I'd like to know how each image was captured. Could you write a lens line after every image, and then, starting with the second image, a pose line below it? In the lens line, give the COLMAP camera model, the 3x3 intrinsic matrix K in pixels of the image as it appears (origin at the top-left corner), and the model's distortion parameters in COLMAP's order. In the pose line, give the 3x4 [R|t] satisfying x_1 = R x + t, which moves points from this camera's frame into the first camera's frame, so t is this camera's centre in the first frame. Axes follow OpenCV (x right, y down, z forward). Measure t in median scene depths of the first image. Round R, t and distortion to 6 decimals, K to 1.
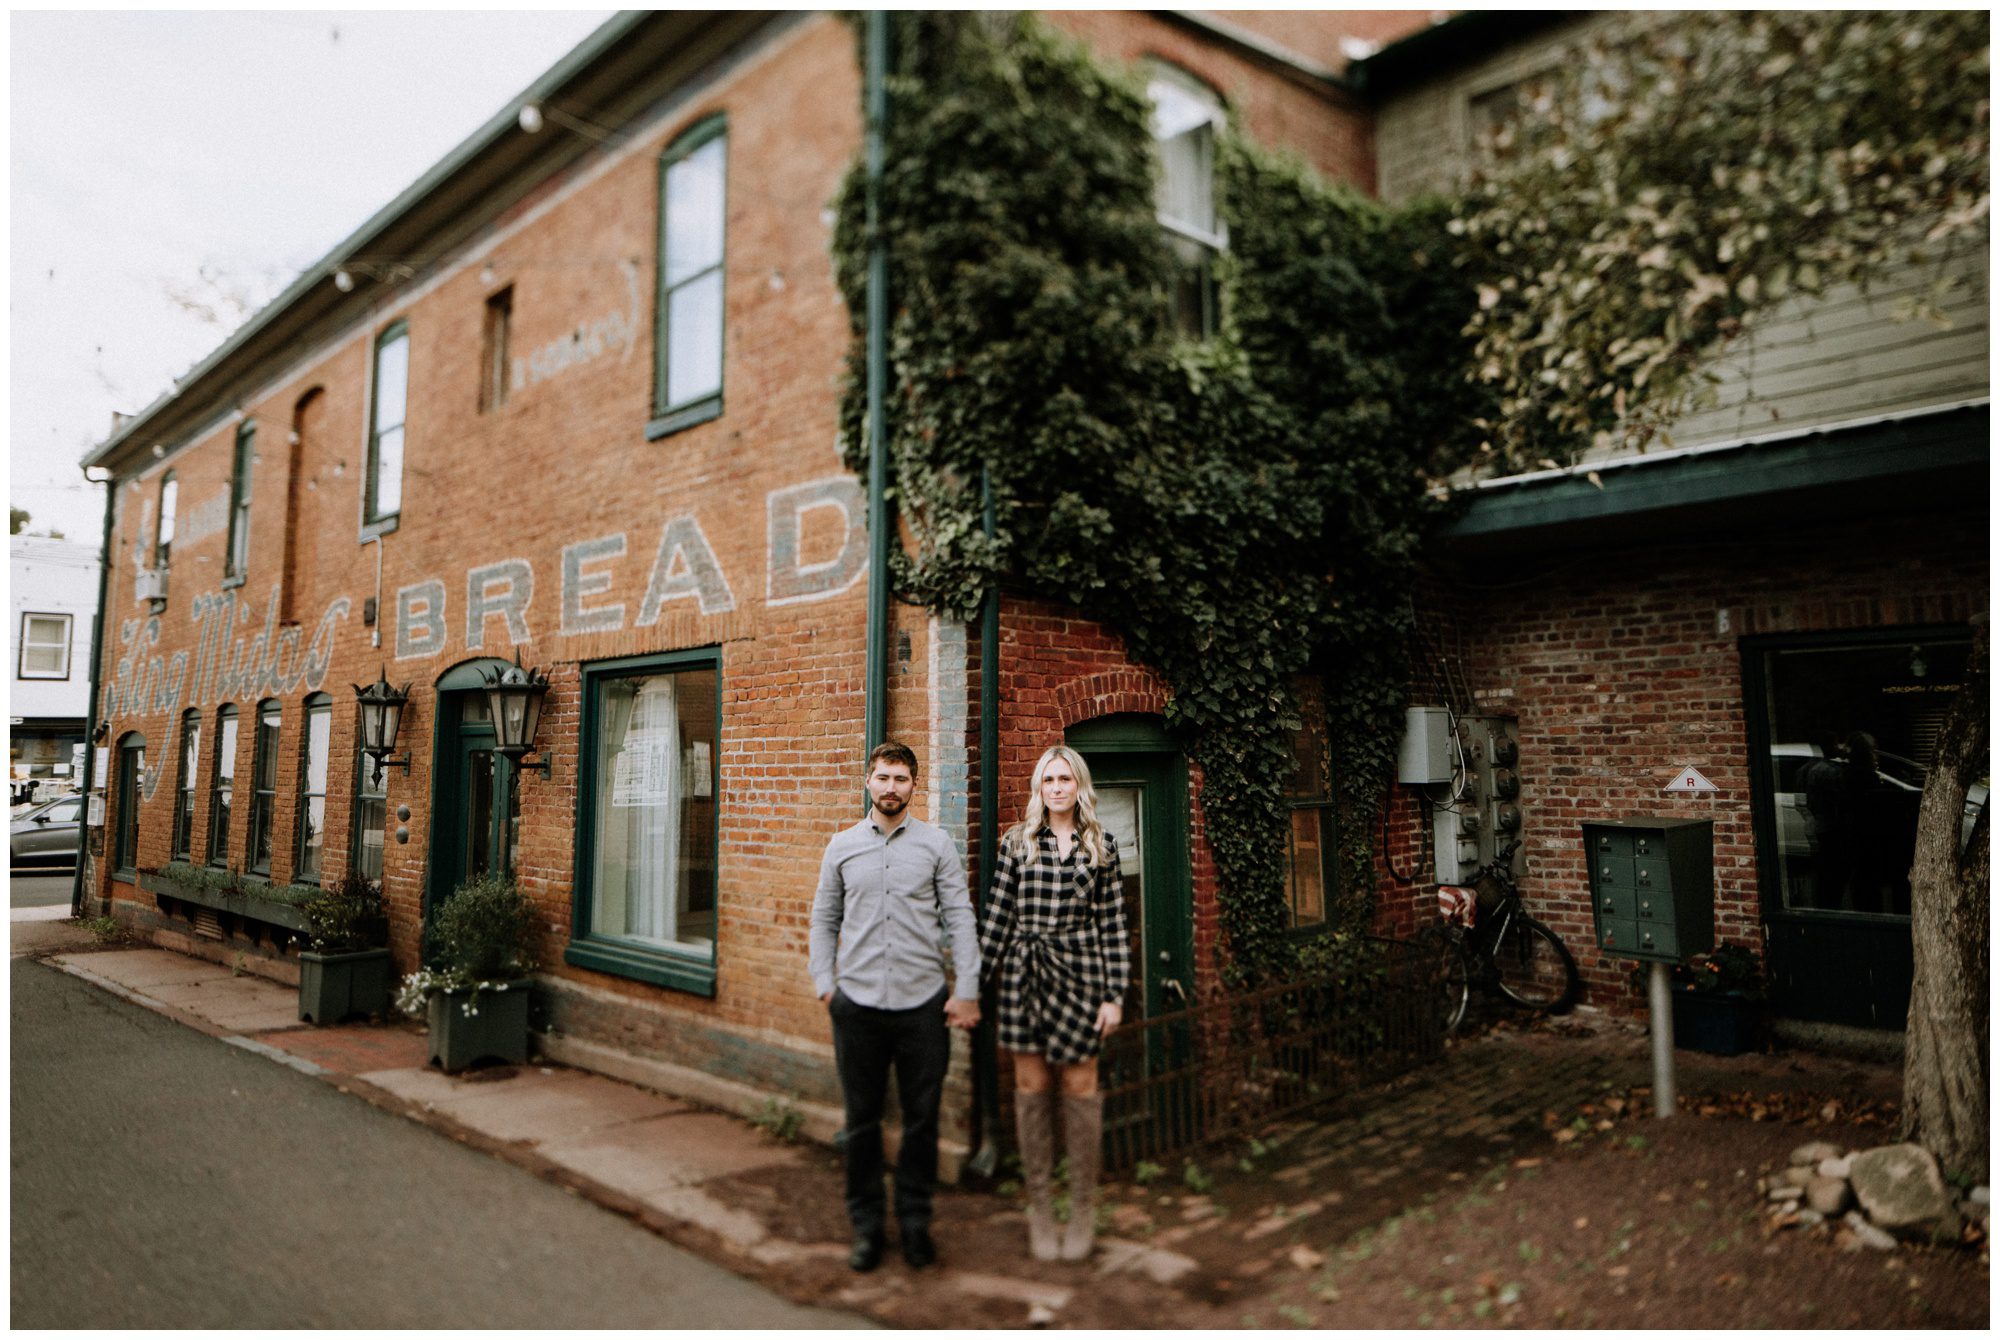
lens RADIAL K [[1360.7, 0, 998.8], [0, 1360.7, 601.5], [0, 0, 1]] dist [0.017410, -0.000809]
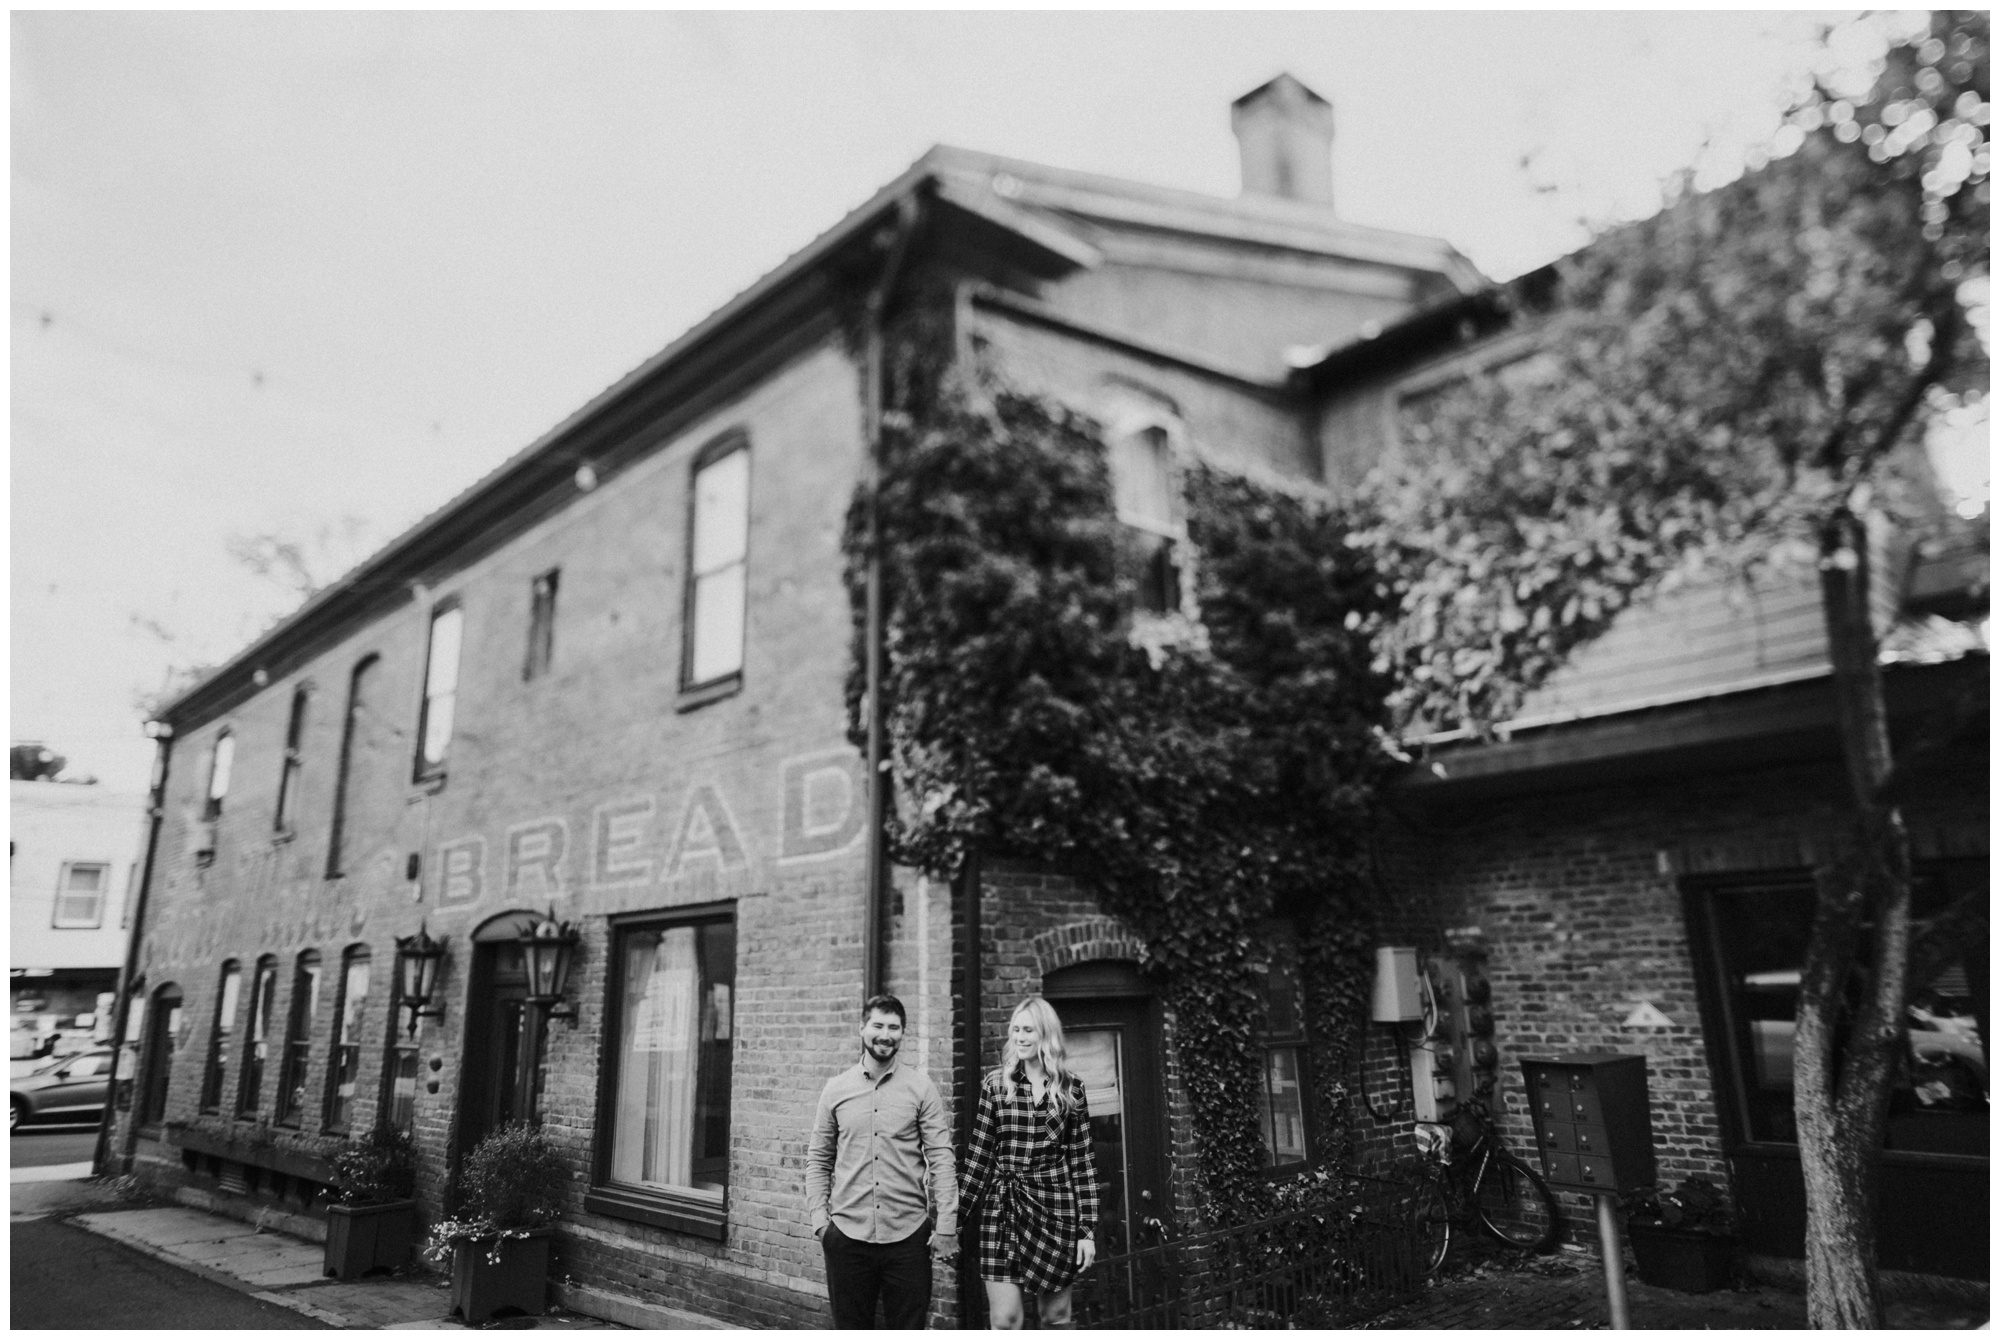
lens RADIAL K [[1360.7, 0, 998.8], [0, 1360.7, 601.5], [0, 0, 1]] dist [0.017410, -0.000809]
pose [[0.999649, -0.018970, -0.018486, 0.031991], [0.015676, 0.986272, -0.164382, -0.021222], [0.021350, 0.164035, 0.986223, -0.119193]]
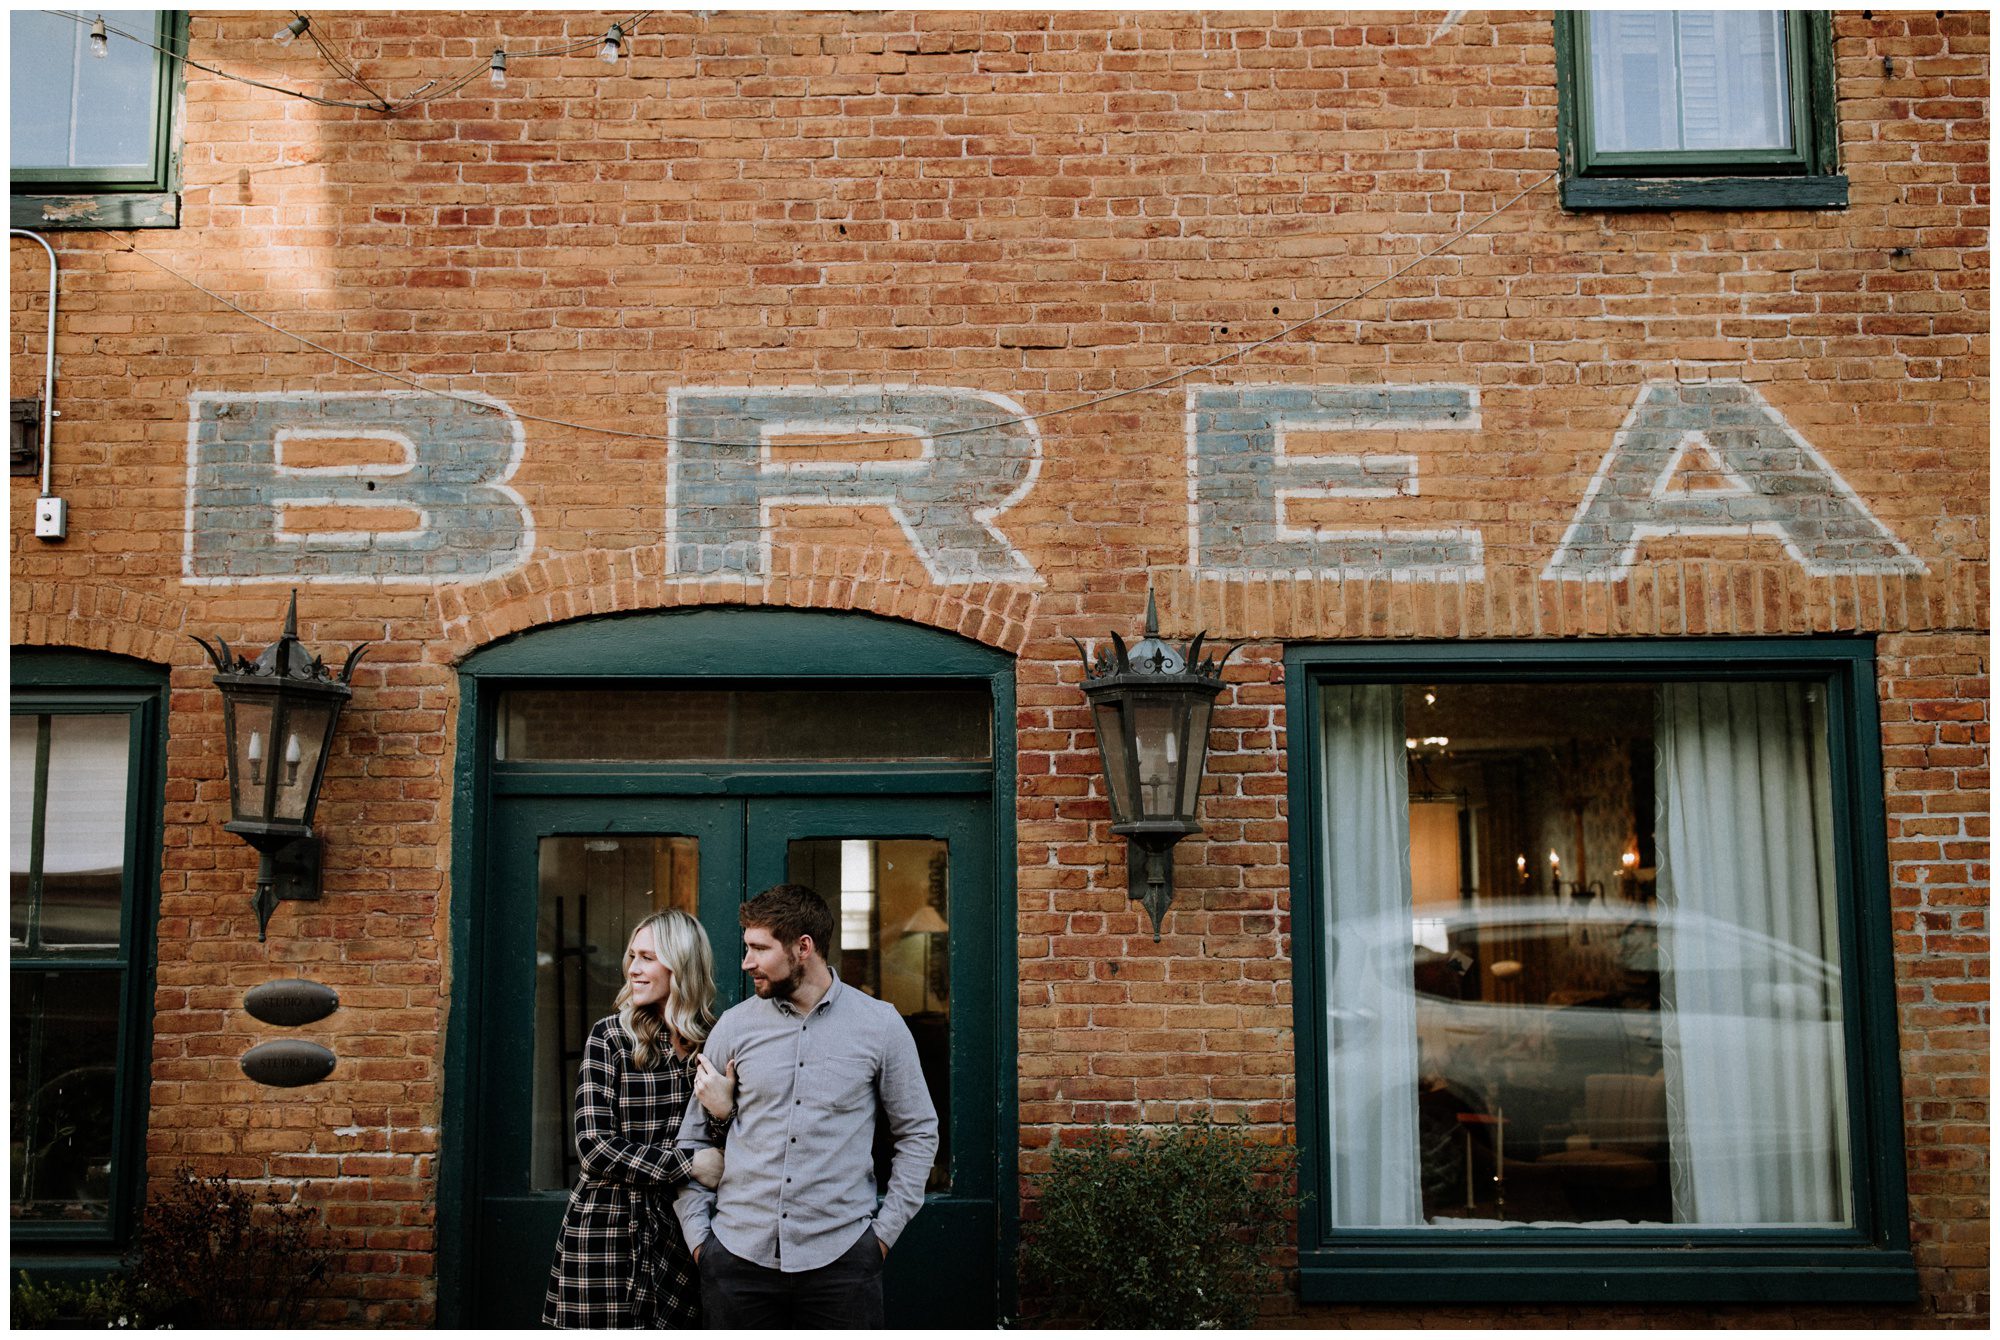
lens RADIAL K [[1932.6, 0, 996.6], [0, 1932.6, 680.1], [0, 0, 1]] dist [-0.000829, -0.003820]
pose [[0.695467, 0.079299, 0.714169, -0.965221], [-0.079948, 0.996260, -0.032767, 0.099315], [-0.714097, -0.034308, 0.699206, 0.708777]]
